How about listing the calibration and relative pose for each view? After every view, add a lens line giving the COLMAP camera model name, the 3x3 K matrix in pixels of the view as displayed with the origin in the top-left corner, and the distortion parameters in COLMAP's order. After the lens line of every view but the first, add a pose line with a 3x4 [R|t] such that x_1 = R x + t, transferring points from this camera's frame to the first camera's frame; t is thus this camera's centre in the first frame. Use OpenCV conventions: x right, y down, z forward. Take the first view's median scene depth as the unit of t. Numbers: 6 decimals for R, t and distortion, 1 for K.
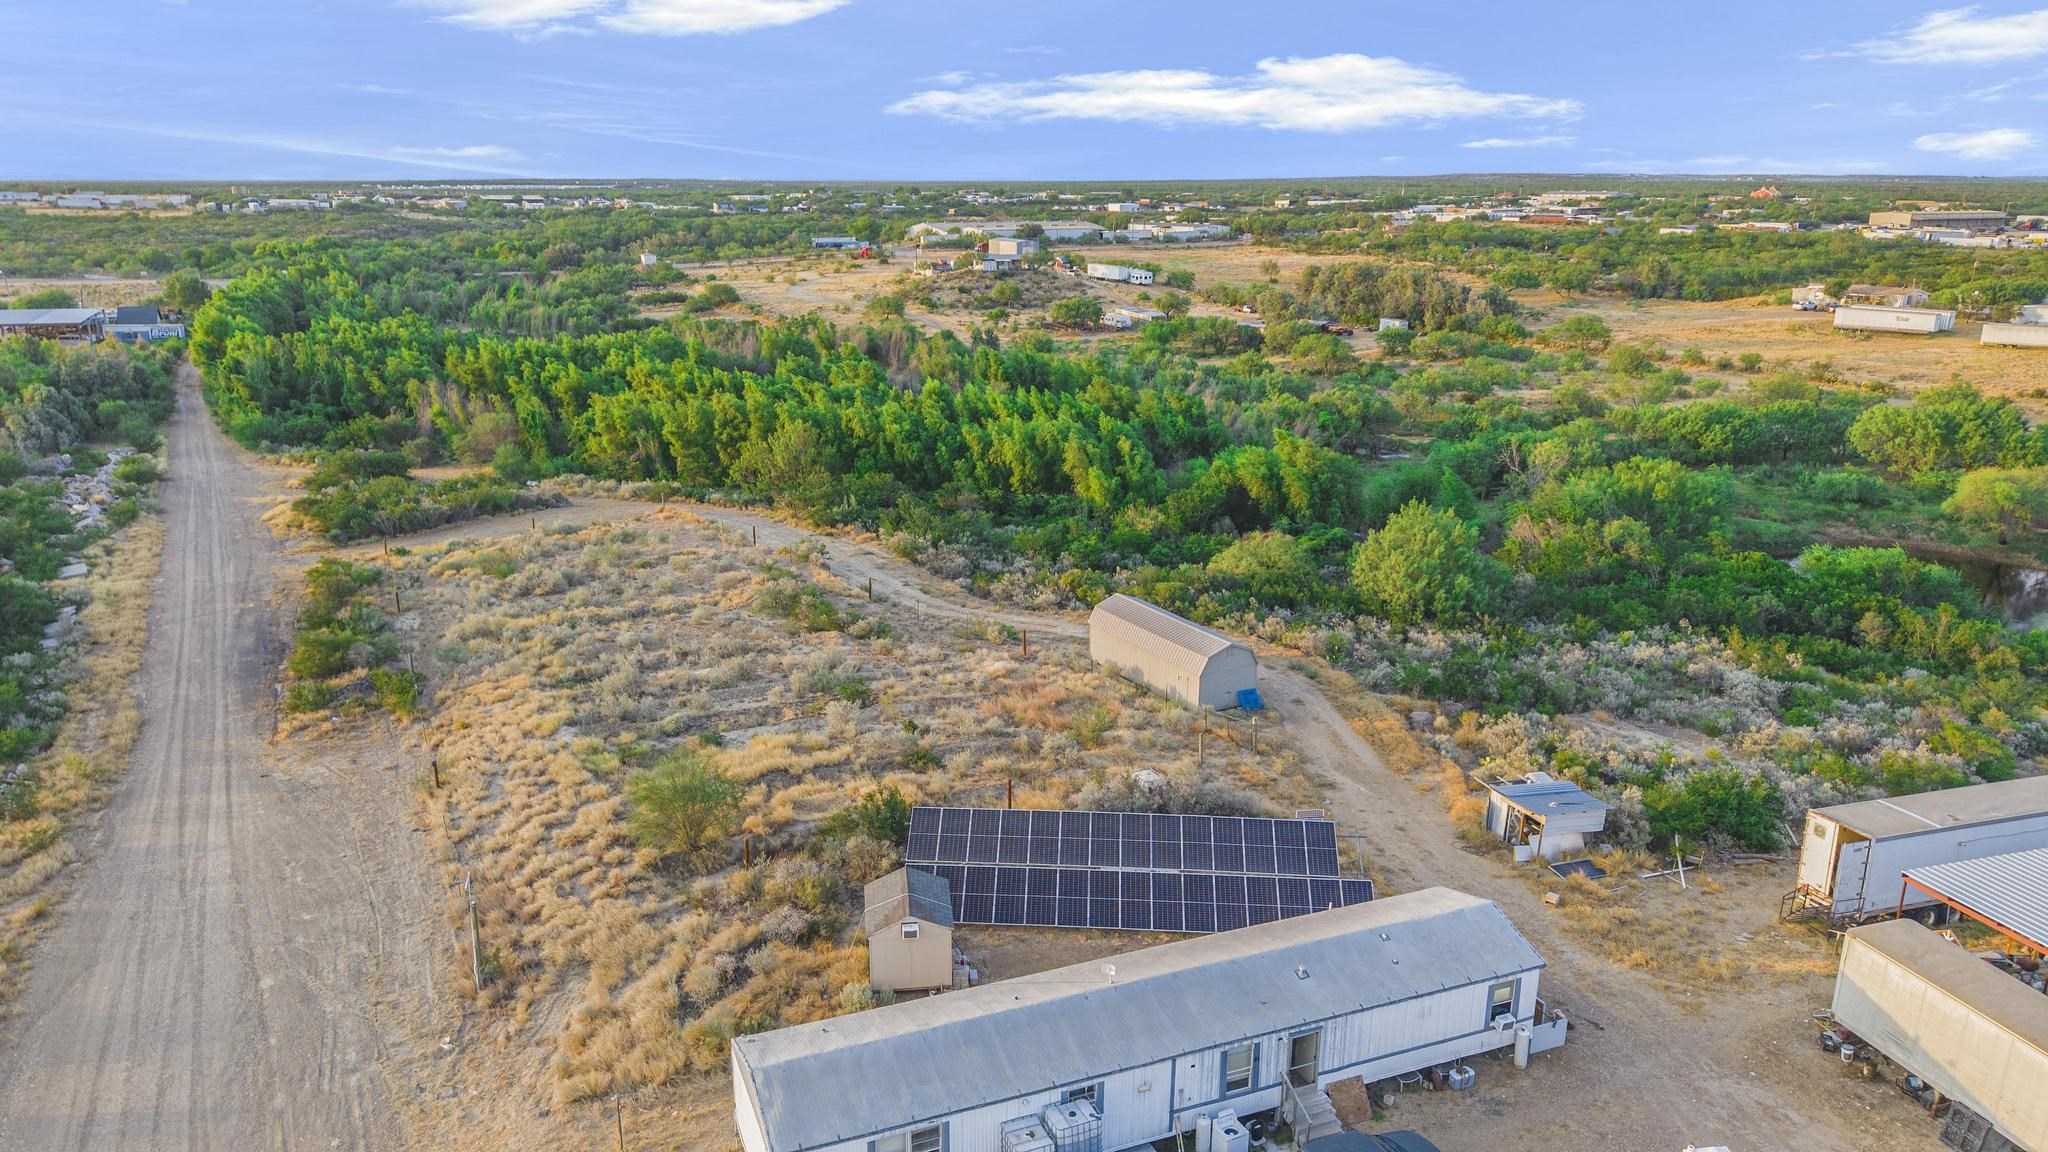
lens RADIAL K [[1384.4, 0, 1024.0], [0, 1384.4, 576.0], [0, 0, 1]] dist [0.017737, -0.003397]
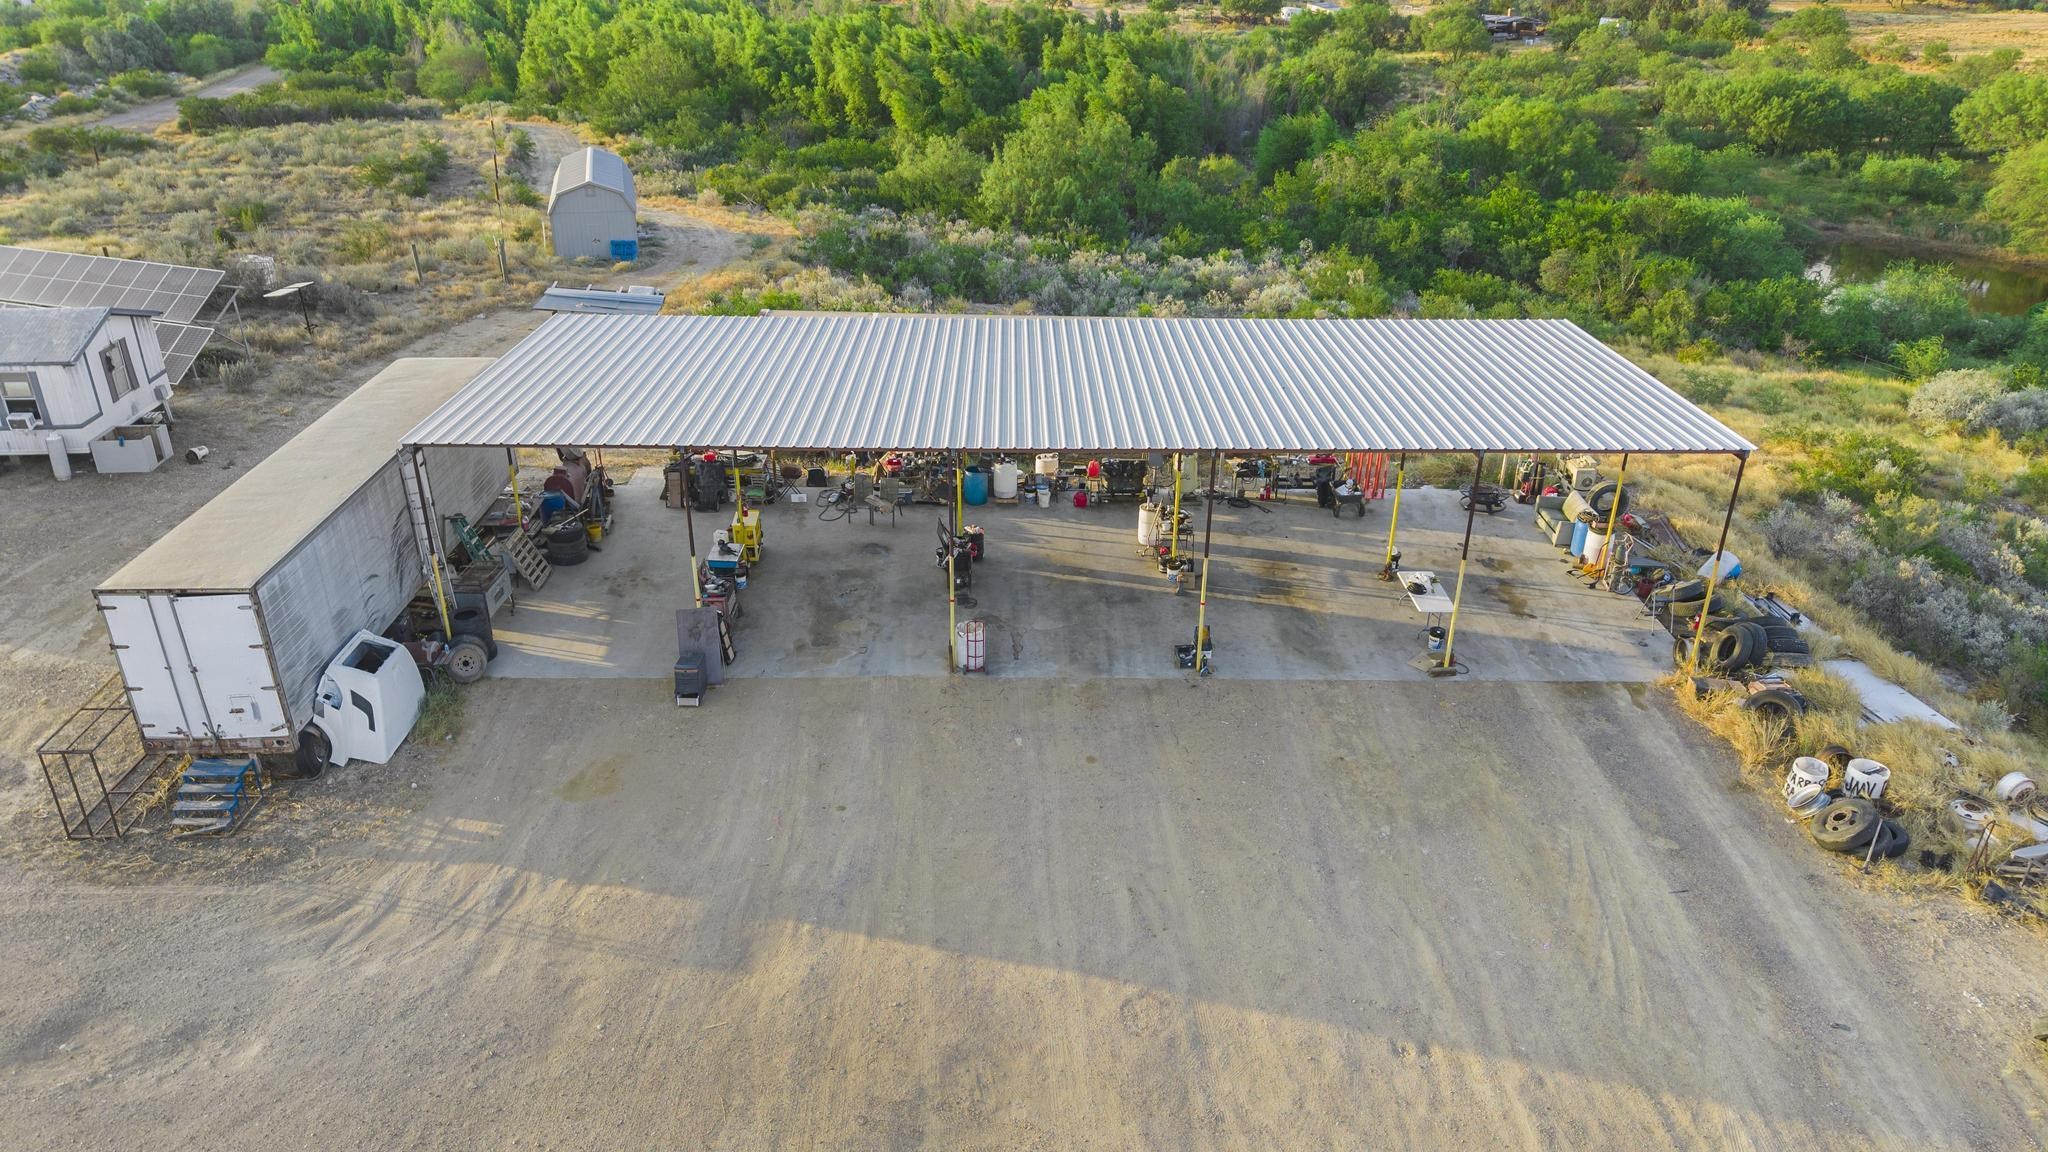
lens RADIAL K [[1384.4, 0, 1024.0], [0, 1384.4, 576.0], [0, 0, 1]] dist [0.017737, -0.003397]
pose [[0.960415, 0.123375, -0.249763, 0.195277], [-0.081269, 0.981667, 0.172410, 0.035496], [0.266456, -0.145287, 0.952834, 0.050933]]
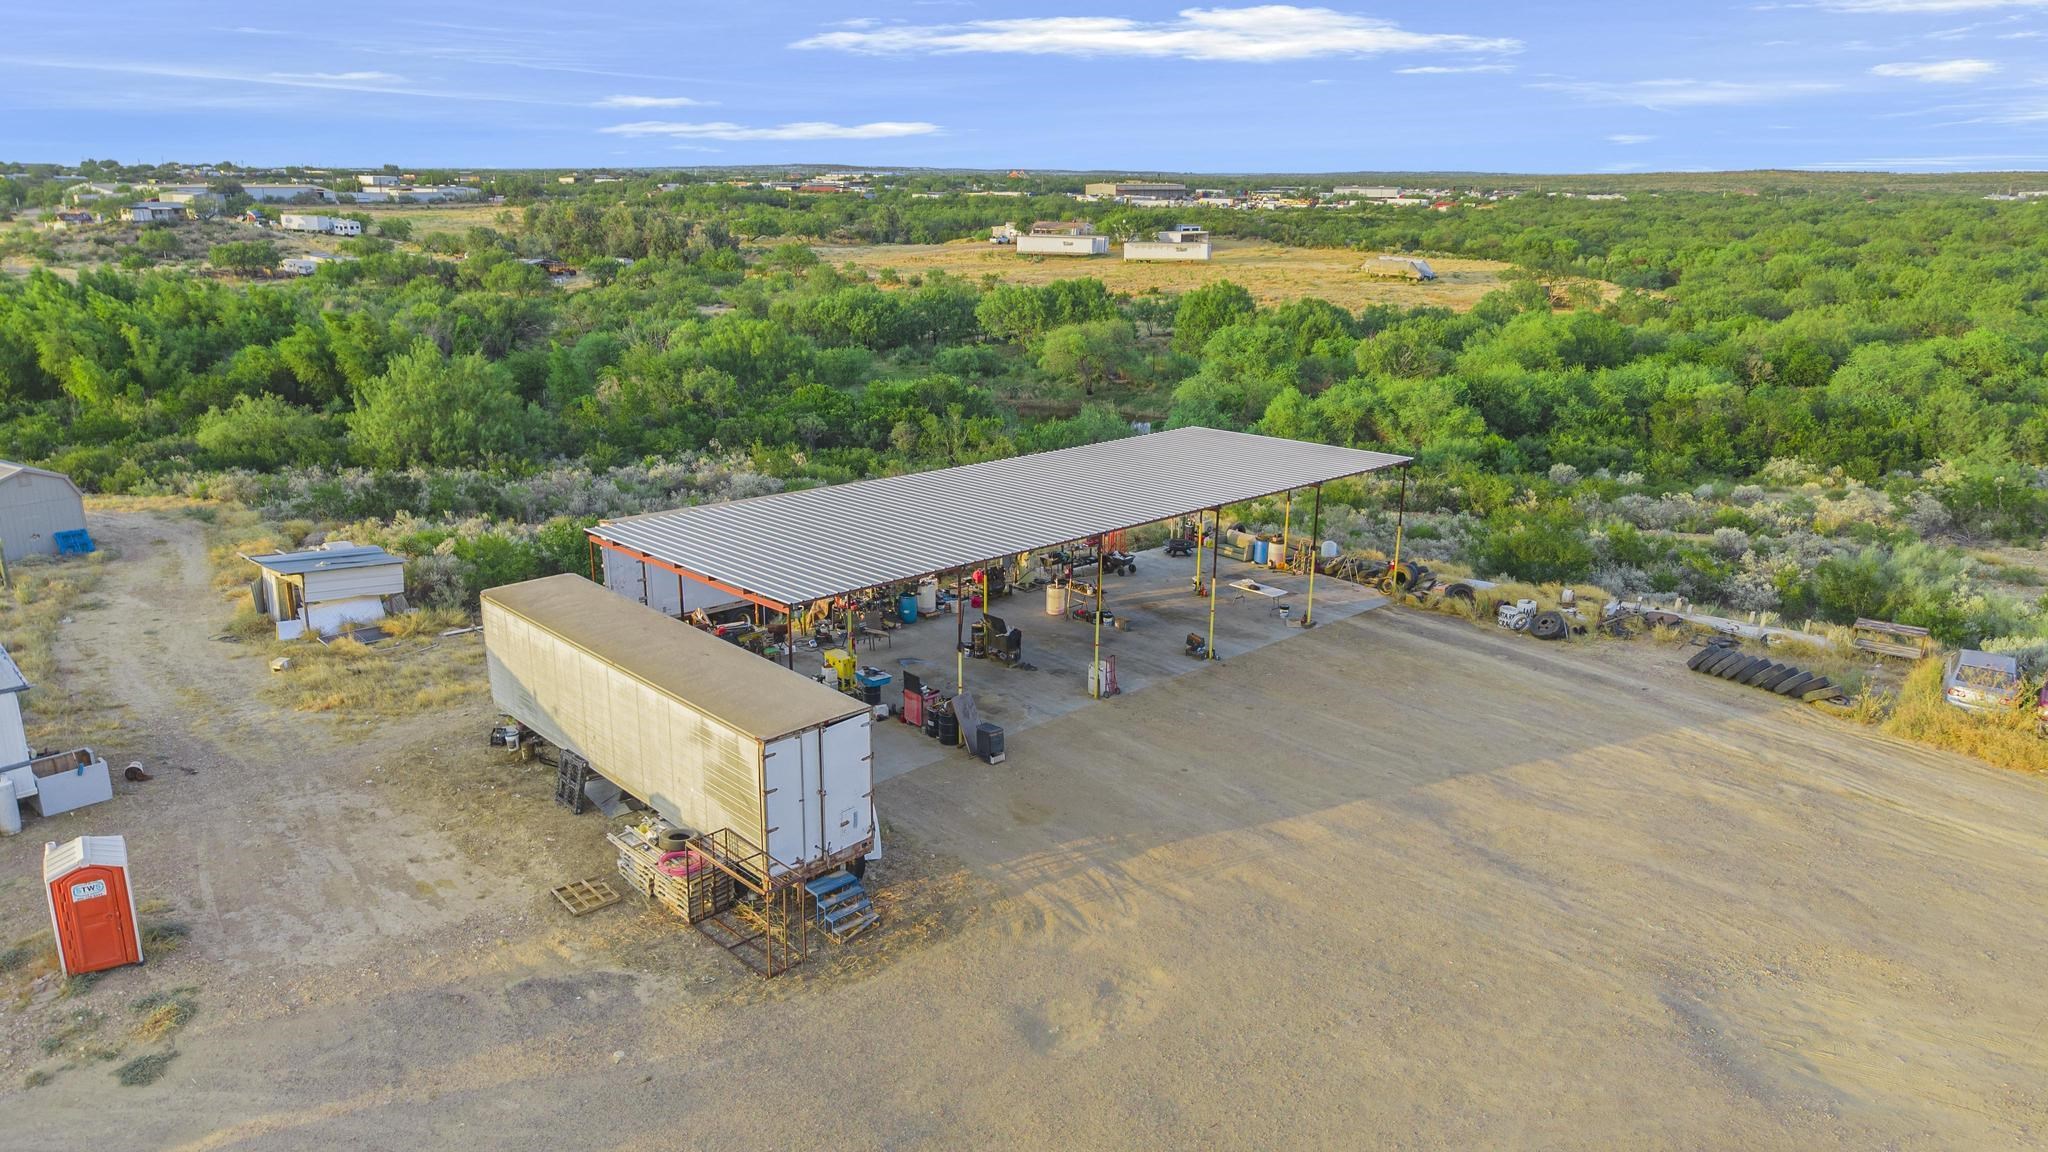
lens RADIAL K [[1376.4, 0, 1024.0], [0, 1376.4, 576.0], [0, 0, 1]] dist [0.032748, 0.000452]
pose [[0.895489, -0.119975, 0.428608, 0.089424], [0.119004, 0.992465, 0.029174, 0.043973], [-0.428878, 0.024882, 0.903019, 0.019308]]
